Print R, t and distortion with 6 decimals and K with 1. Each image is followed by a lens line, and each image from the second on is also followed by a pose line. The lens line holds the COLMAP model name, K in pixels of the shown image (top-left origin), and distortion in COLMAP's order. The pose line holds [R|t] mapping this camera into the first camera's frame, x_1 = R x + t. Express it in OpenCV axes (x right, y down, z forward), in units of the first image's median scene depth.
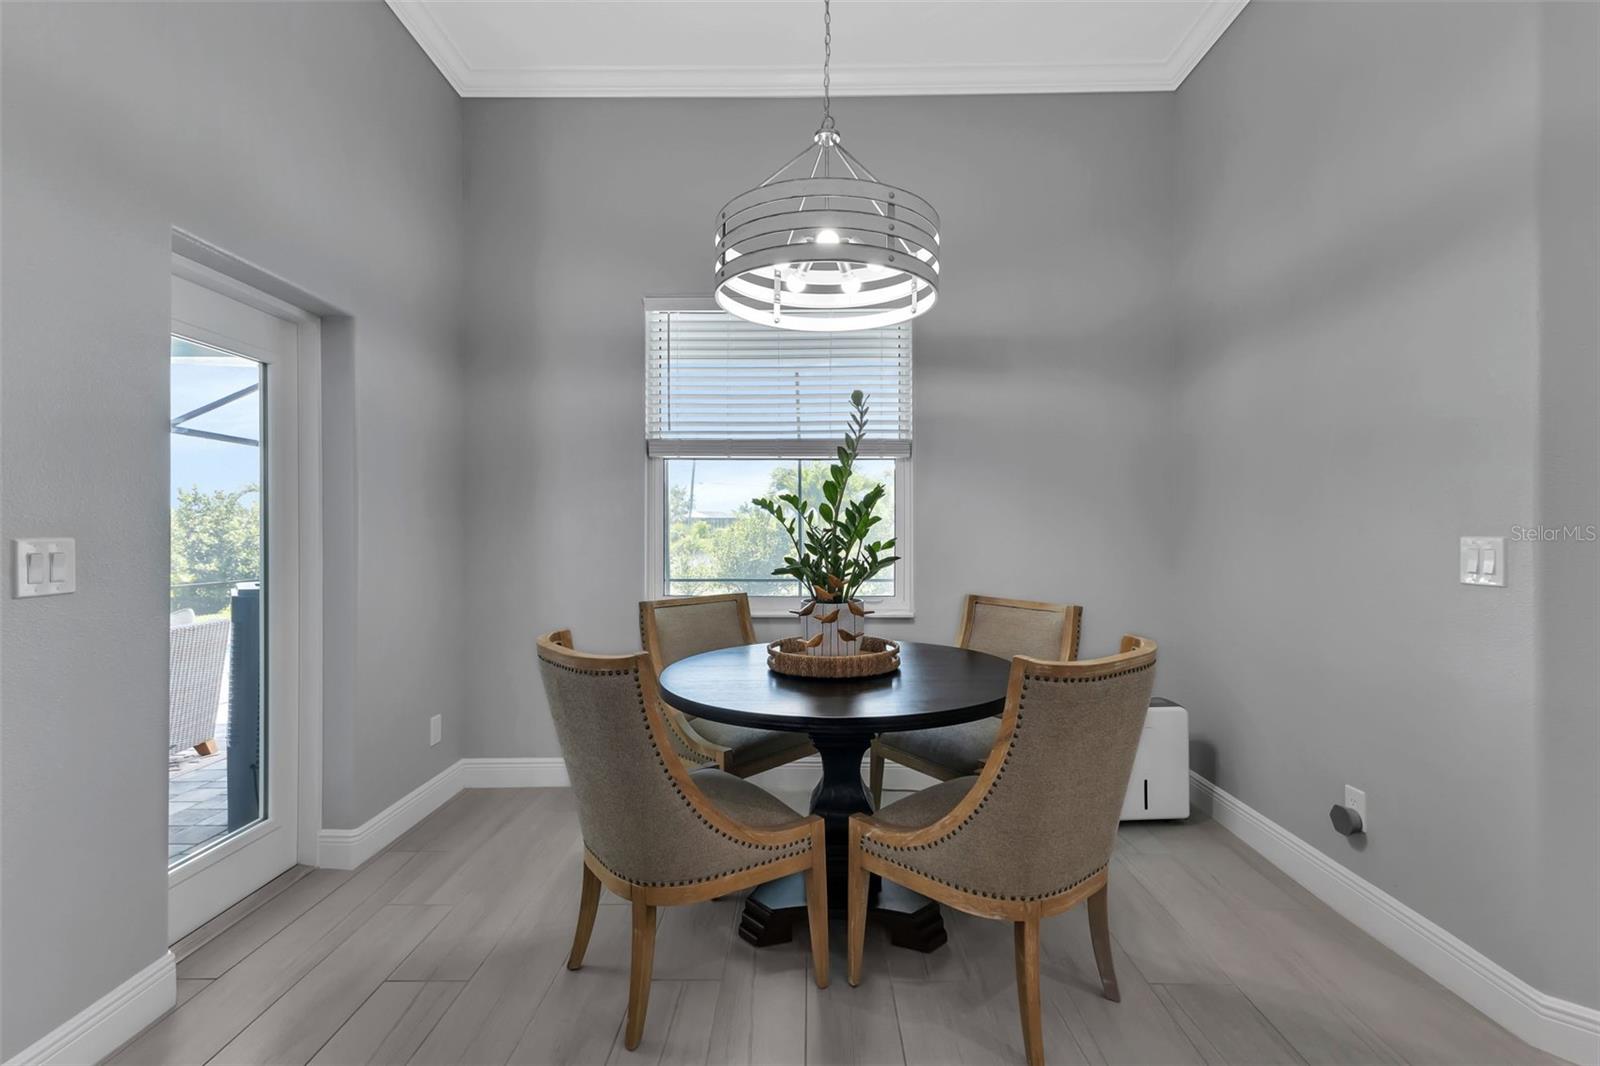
lens RADIAL K [[703.3, 0, 804.8], [0, 703.3, 530.5], [0, 0, 1]] dist [0.007356, -0.000474]
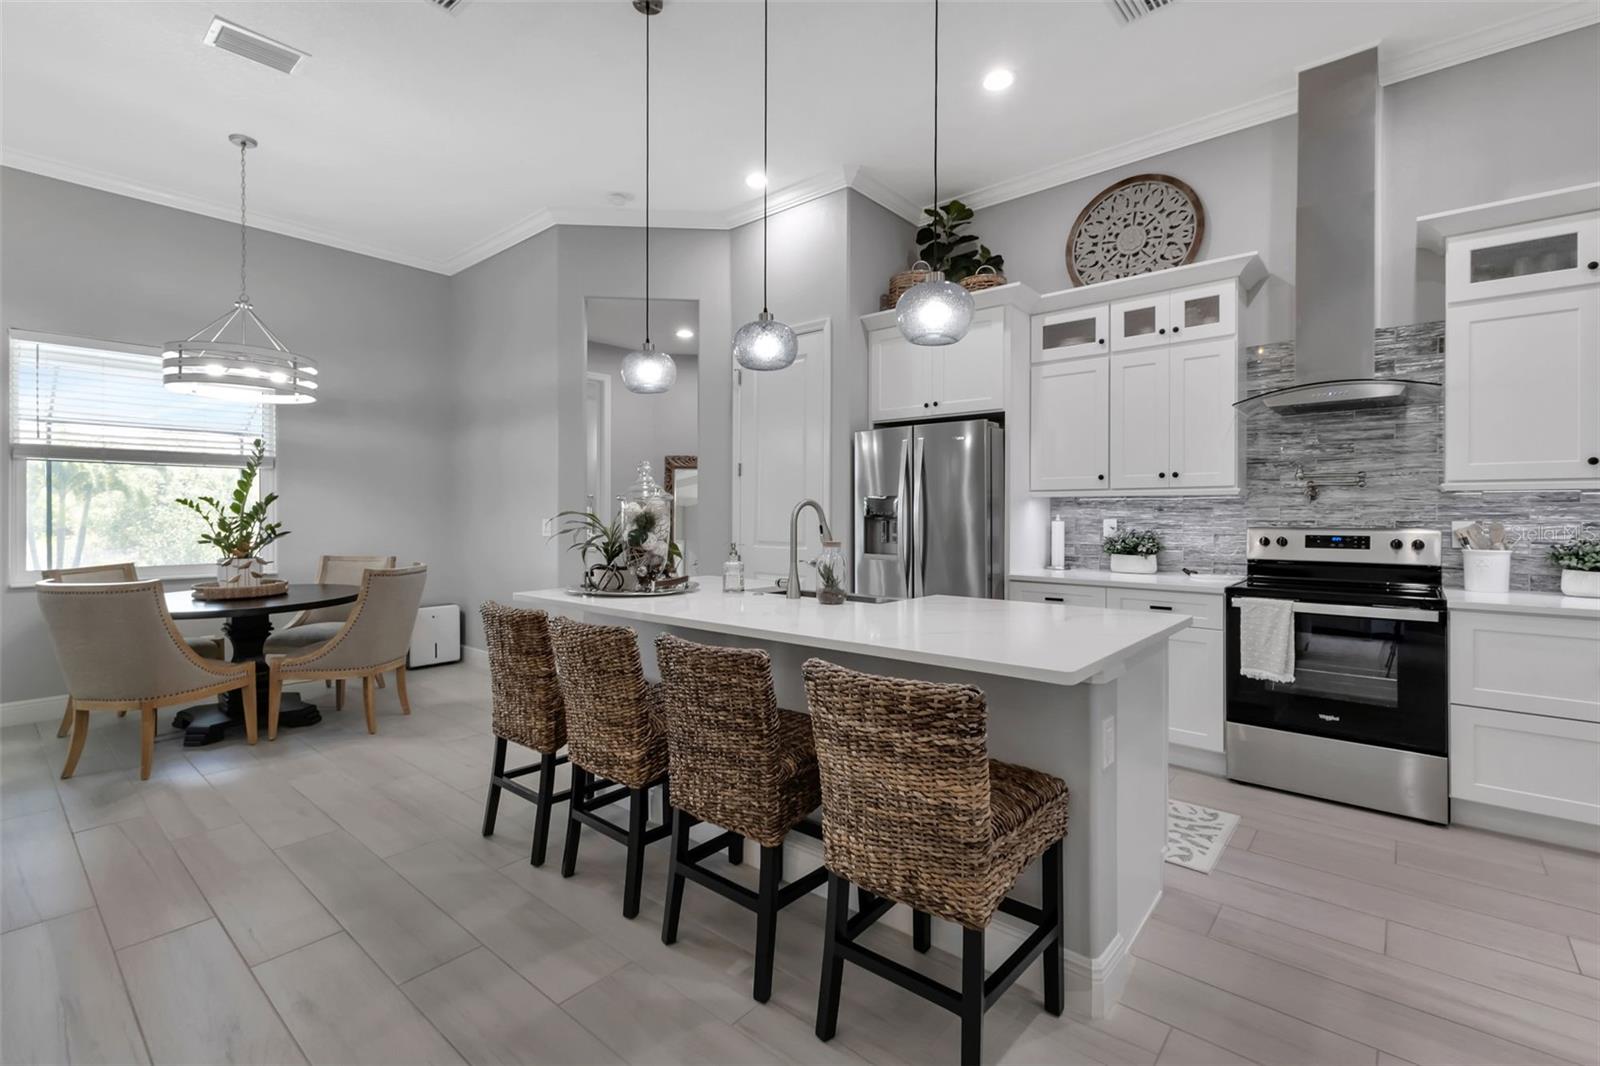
lens RADIAL K [[703.3, 0, 802.2], [0, 703.3, 522.2], [0, 0, 1]] dist [0.007356, -0.000474]
pose [[0.621093, -0.011109, 0.783658, -0.466497], [-0.000995, 0.999888, 0.014964, -0.015944], [-0.783736, -0.010074, 0.621012, -1.171965]]
